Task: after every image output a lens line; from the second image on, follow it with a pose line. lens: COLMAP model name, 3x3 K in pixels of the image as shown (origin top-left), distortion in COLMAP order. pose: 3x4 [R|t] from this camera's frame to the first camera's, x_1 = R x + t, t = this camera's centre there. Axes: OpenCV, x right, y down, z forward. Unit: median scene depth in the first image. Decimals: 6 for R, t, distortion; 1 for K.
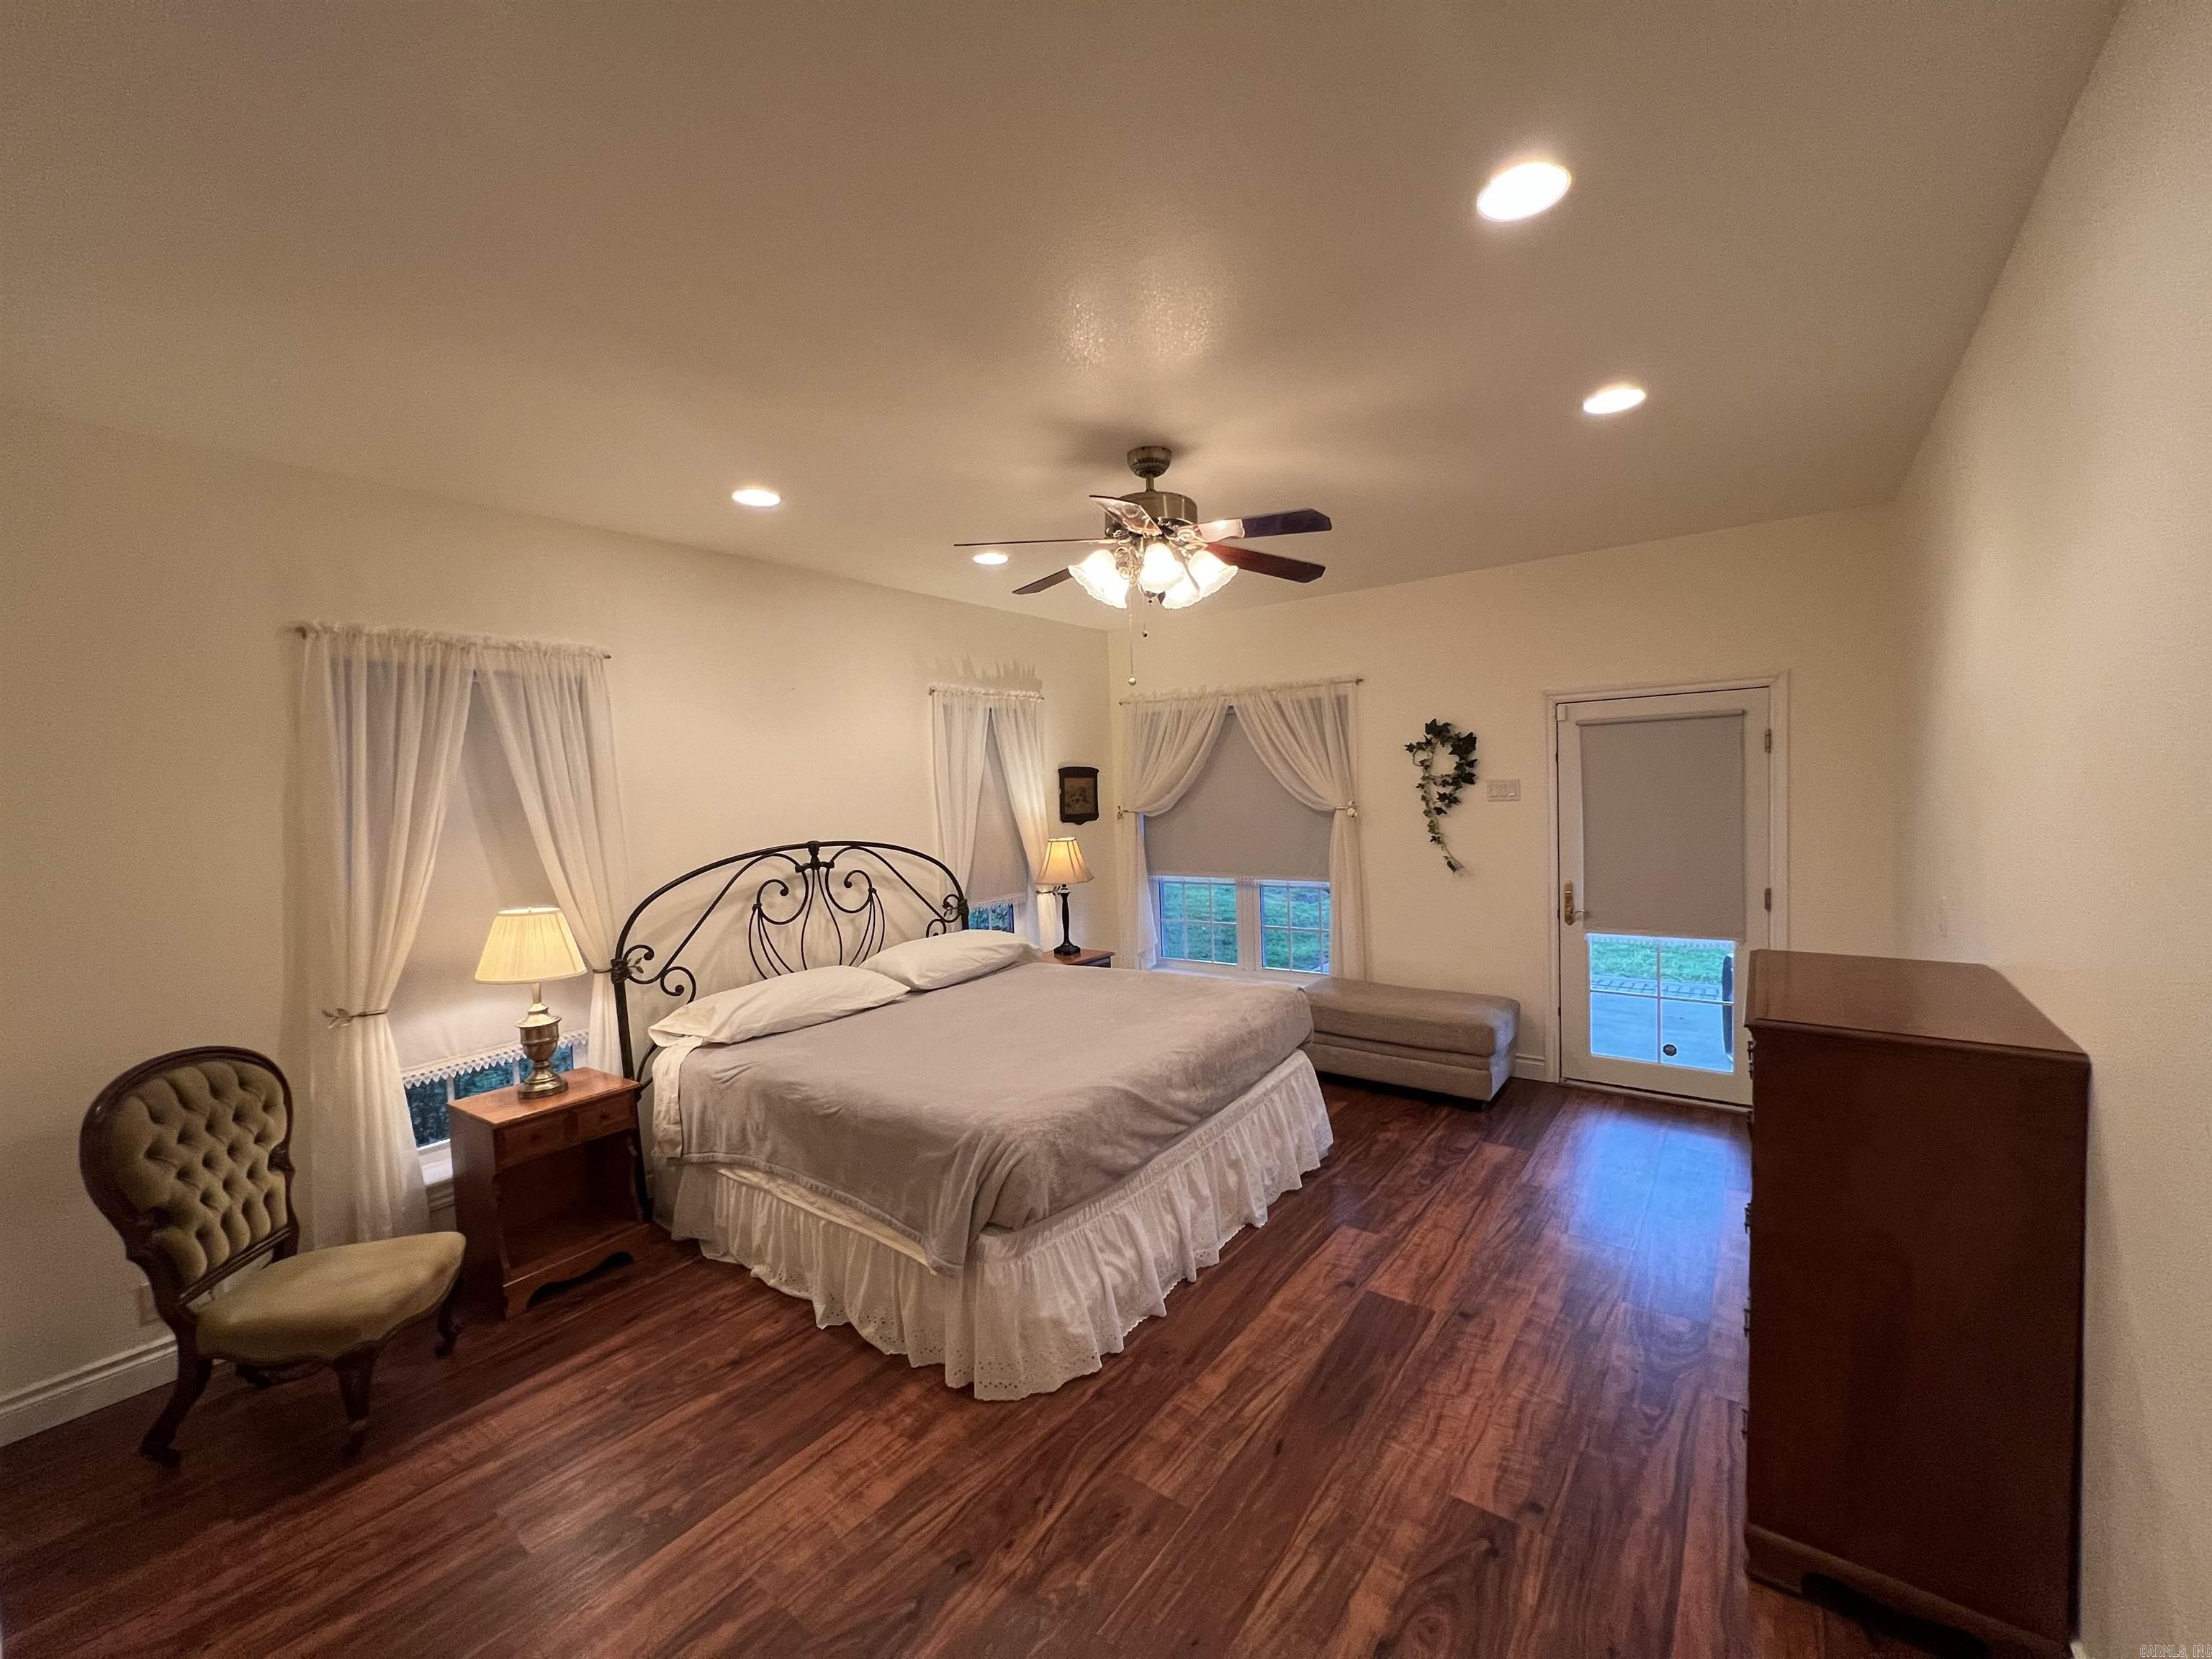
lens RADIAL K [[886.4, 0, 1107.9], [0, 886.4, 831.9], [0, 0, 1]] dist [-0.000705, 0.000006]
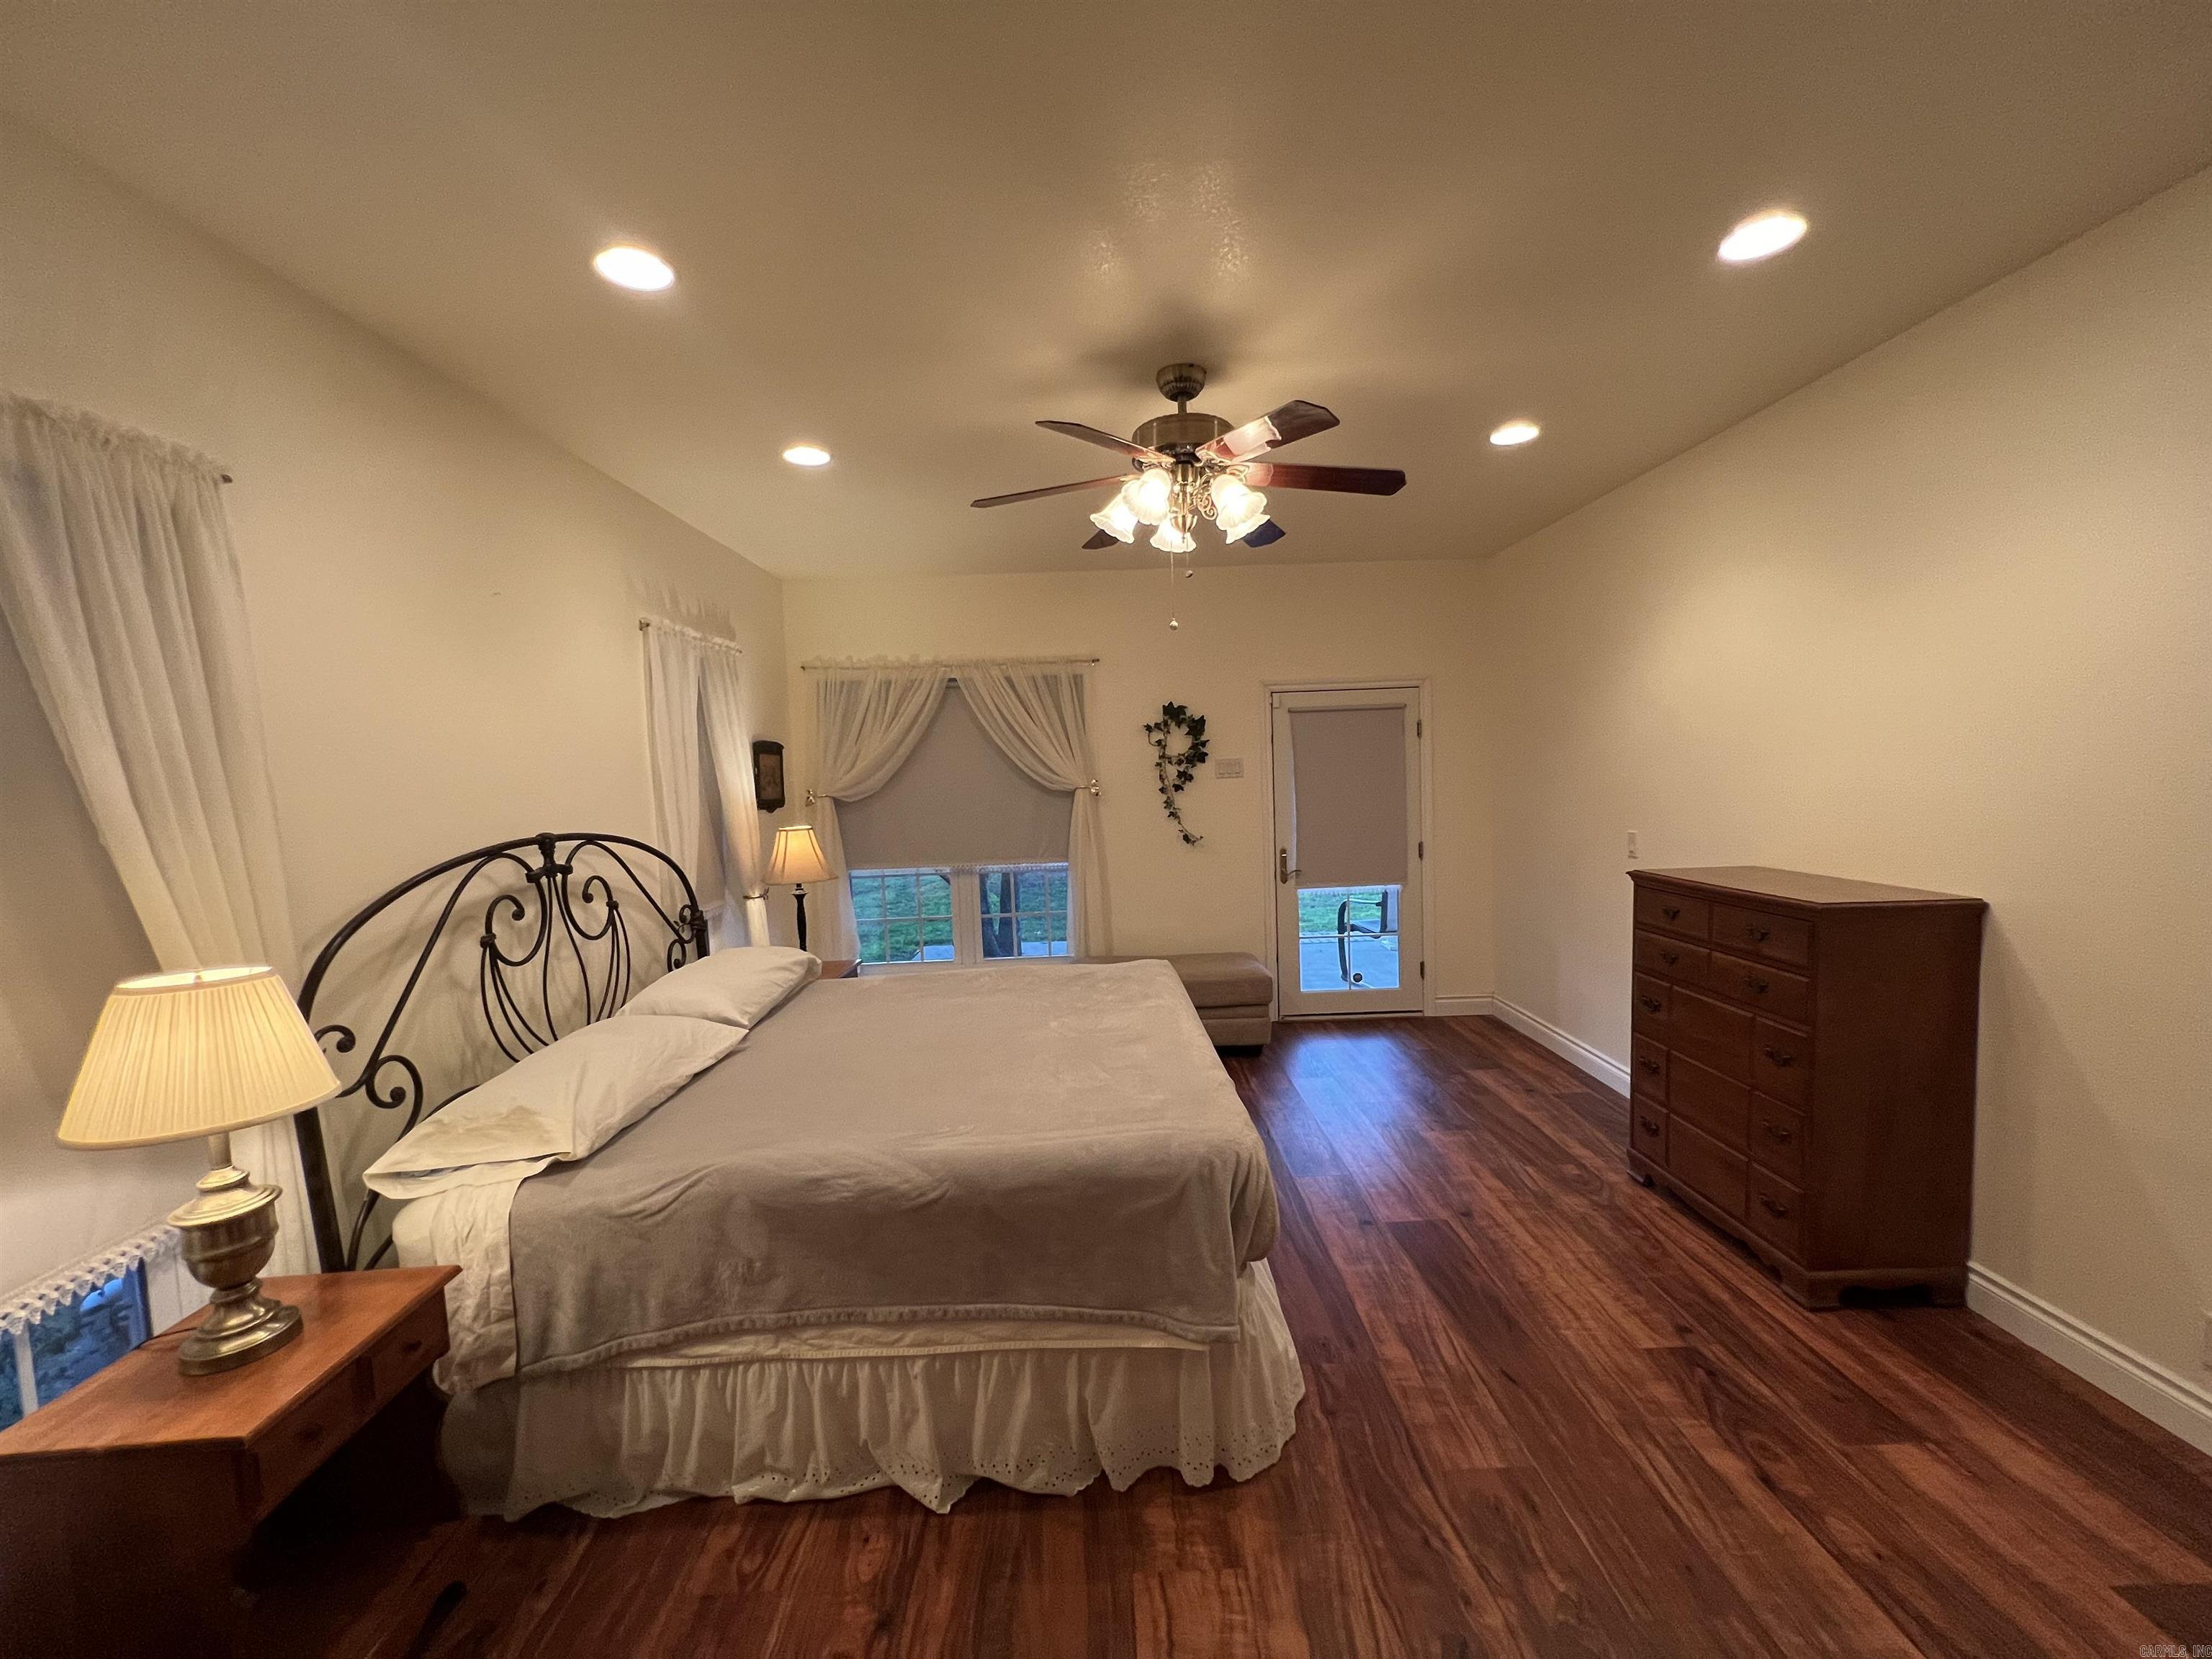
lens RADIAL K [[889.1, 0, 1072.8], [0, 889.1, 837.8], [0, 0, 1]] dist [-0.000571, -0.000362]
pose [[0.793618, -0.038208, 0.607215, -0.446642], [0.037483, 0.999201, 0.013885, 0.020059], [-0.607260, 0.011741, 0.794416, 0.265335]]
